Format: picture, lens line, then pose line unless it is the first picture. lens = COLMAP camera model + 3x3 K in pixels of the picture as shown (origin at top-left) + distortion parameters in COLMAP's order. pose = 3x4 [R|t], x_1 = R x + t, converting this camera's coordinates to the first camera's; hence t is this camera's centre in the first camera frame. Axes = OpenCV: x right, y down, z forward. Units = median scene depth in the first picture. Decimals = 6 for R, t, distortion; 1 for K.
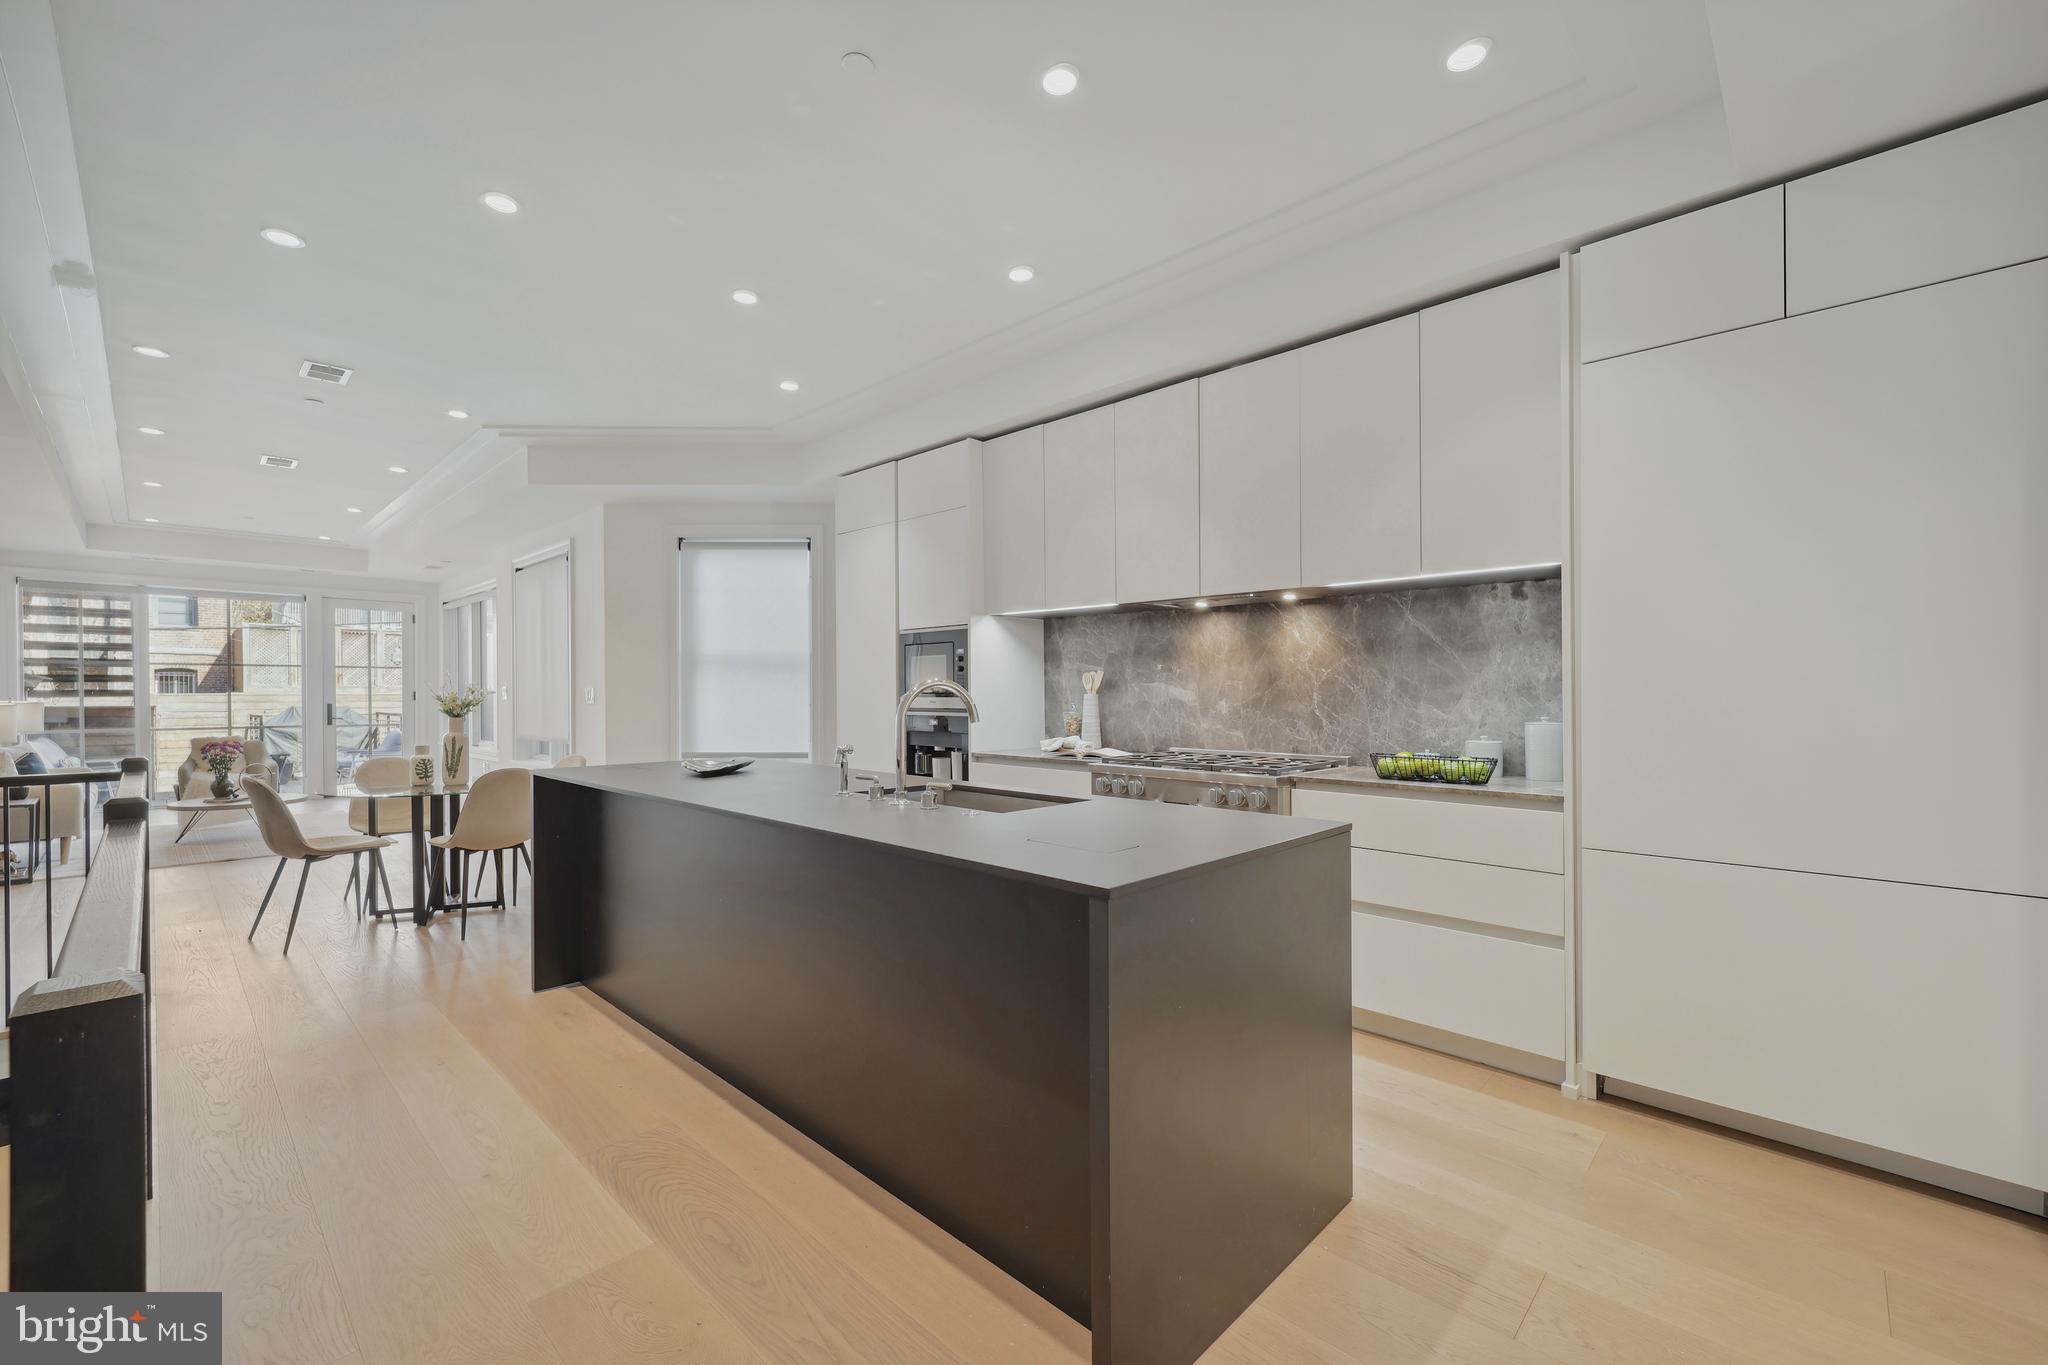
lens RADIAL K [[836.7, 0, 1015.0], [0, 836.7, 692.6], [0, 0, 1]] dist [0.002409, 0.000107]
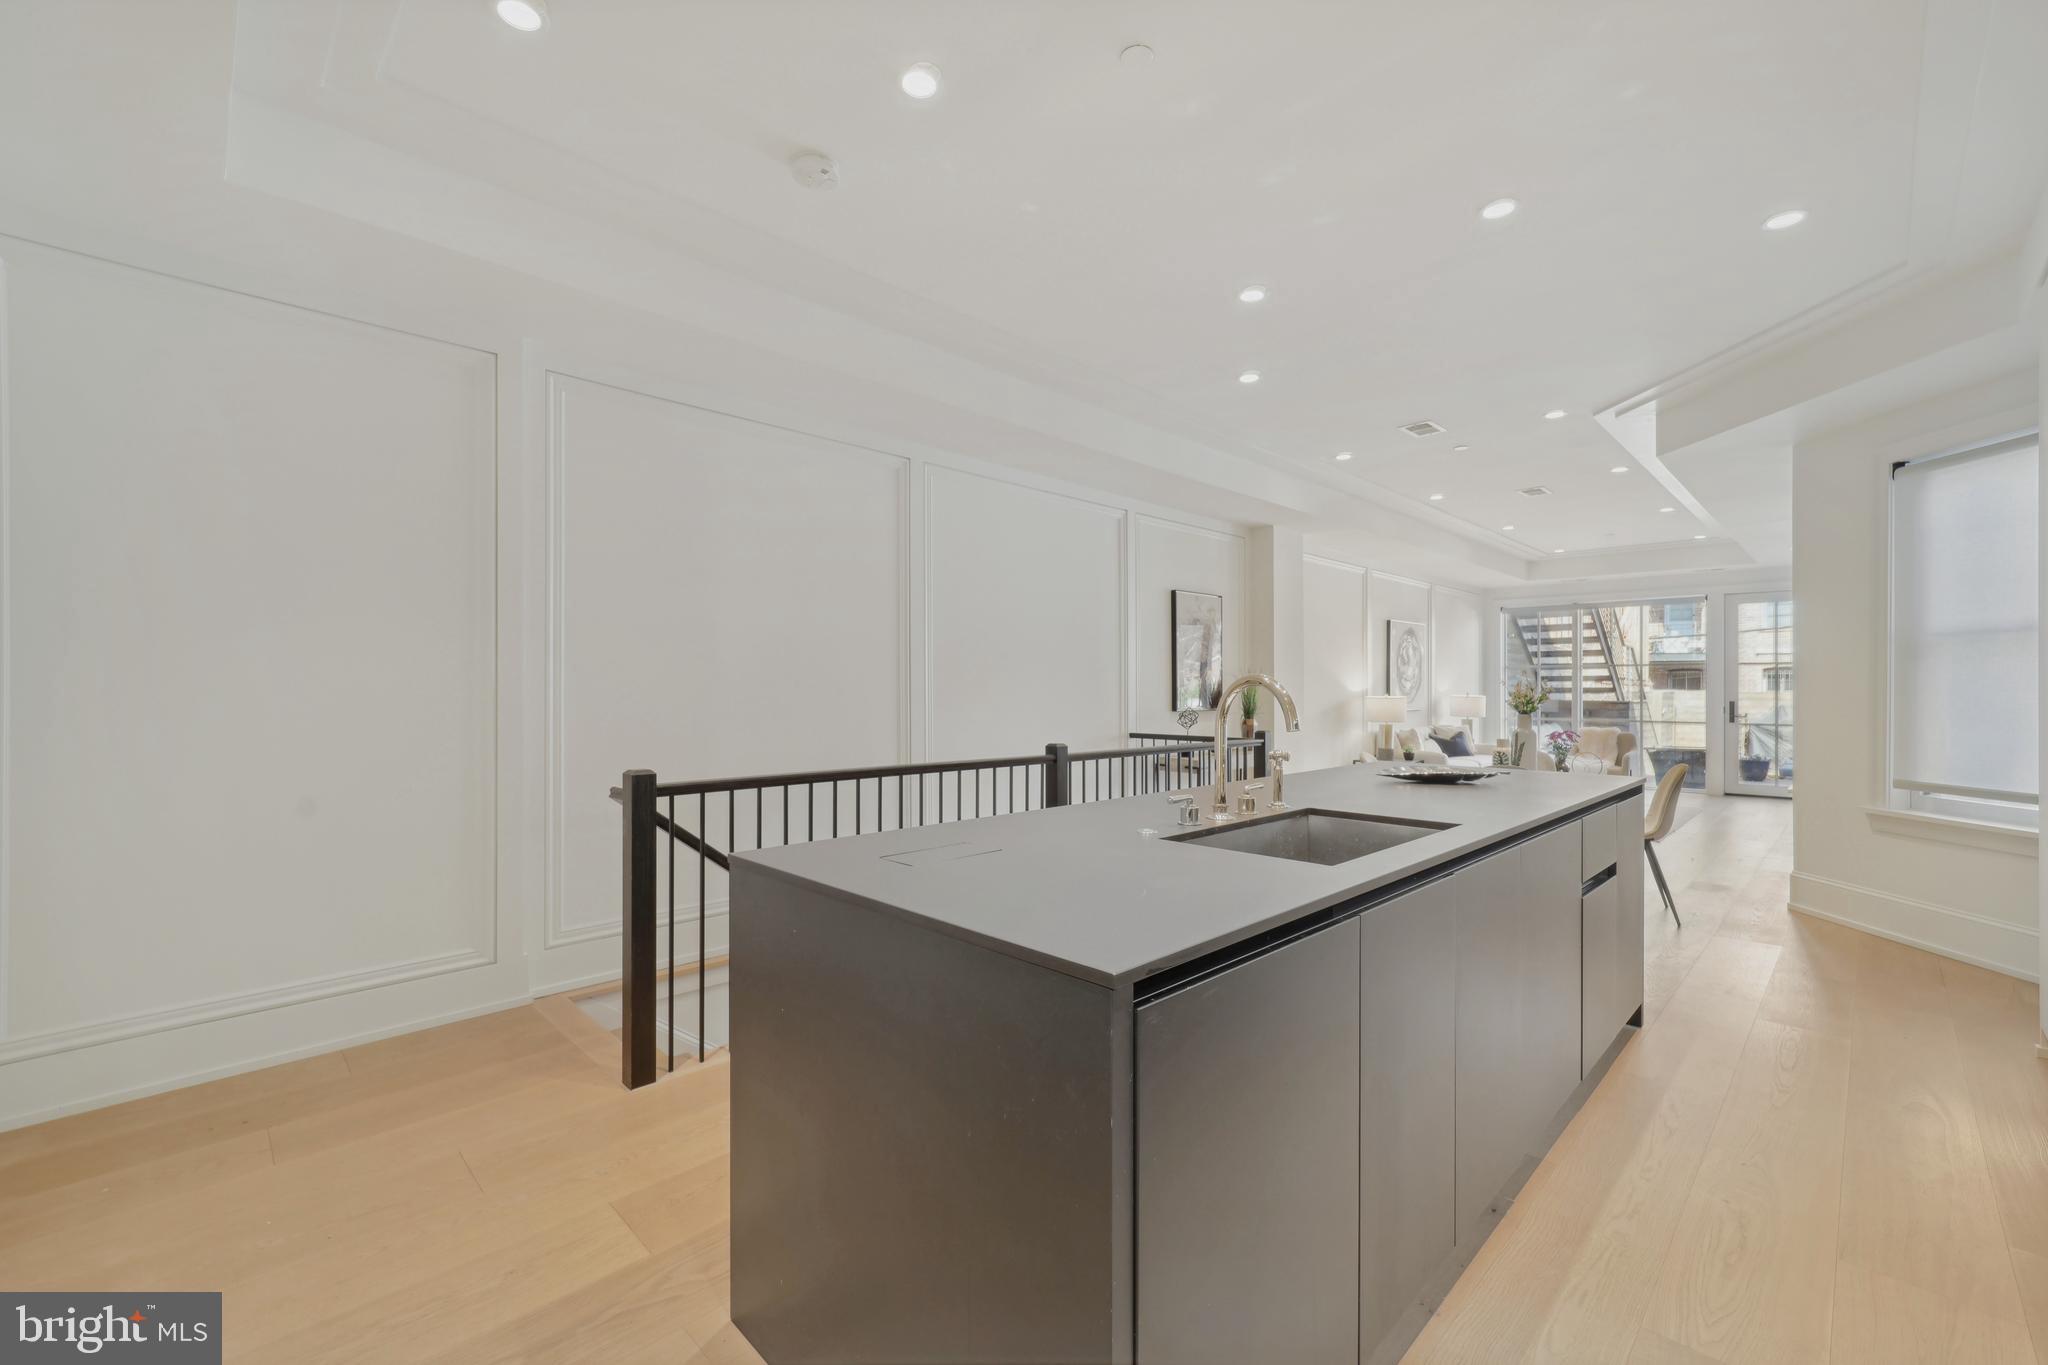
lens RADIAL K [[836.7, 0, 1015.0], [0, 836.7, 692.6], [0, 0, 1]] dist [0.002409, 0.000107]
pose [[-0.025213, 0.001381, -0.999681, 0.208199], [0.003020, 0.999995, 0.001305, -0.000495], [0.999678, -0.002986, -0.025217, 0.219465]]
